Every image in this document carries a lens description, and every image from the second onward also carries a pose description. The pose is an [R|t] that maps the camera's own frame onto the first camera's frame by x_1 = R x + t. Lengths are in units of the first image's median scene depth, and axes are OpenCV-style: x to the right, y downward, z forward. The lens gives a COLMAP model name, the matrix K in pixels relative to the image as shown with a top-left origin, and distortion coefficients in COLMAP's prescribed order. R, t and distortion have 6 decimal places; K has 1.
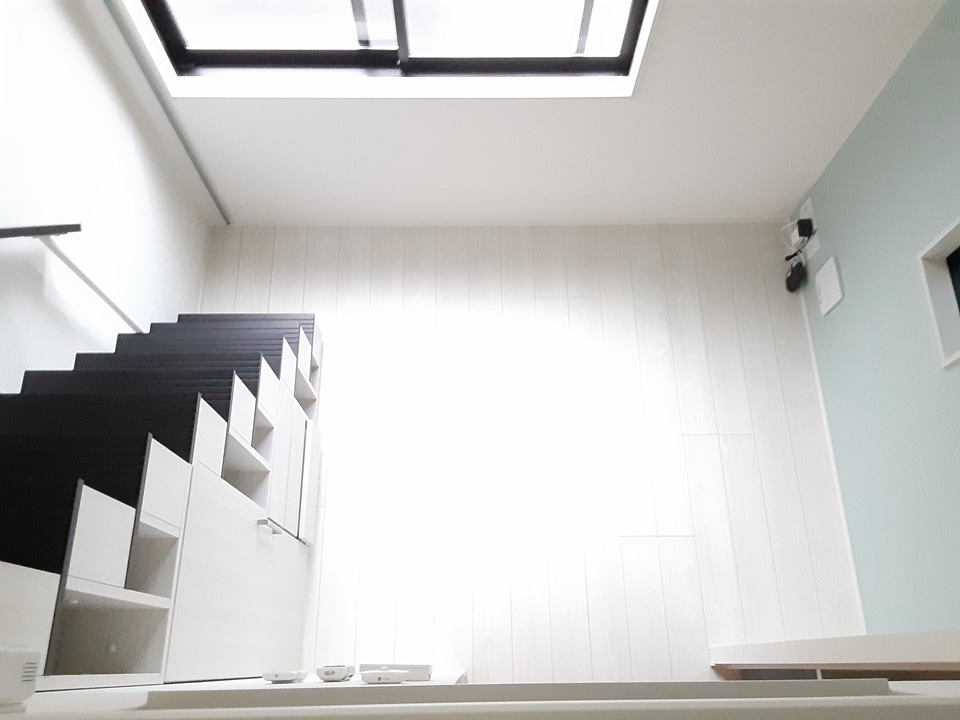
lens RADIAL K [[776.4, 0, 480.0], [0, 776.4, 360.0], [0, 0, 1]] dist [0.002227, 0.007467]
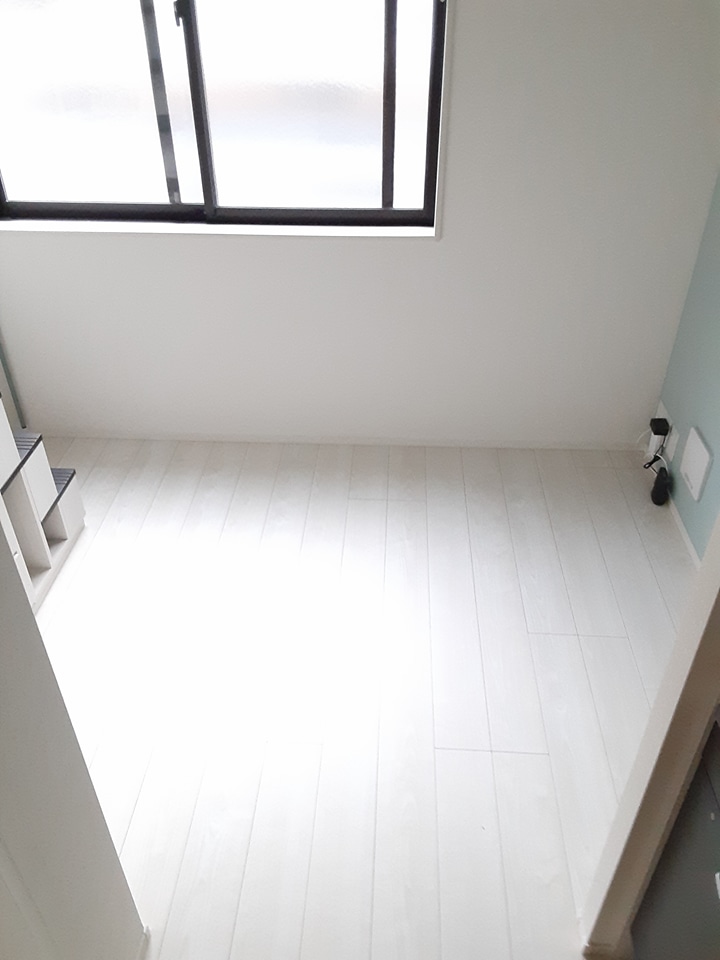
lens RADIAL K [[776.4, 0, 360.0], [0, 776.4, 480.0], [0, 0, 1]] dist [0.002227, 0.007467]
pose [[0.997057, 0.026991, -0.071752, 0.154529], [-0.062520, 0.827935, -0.557328, 0.397388], [0.044364, 0.560174, 0.827186, 0.314983]]
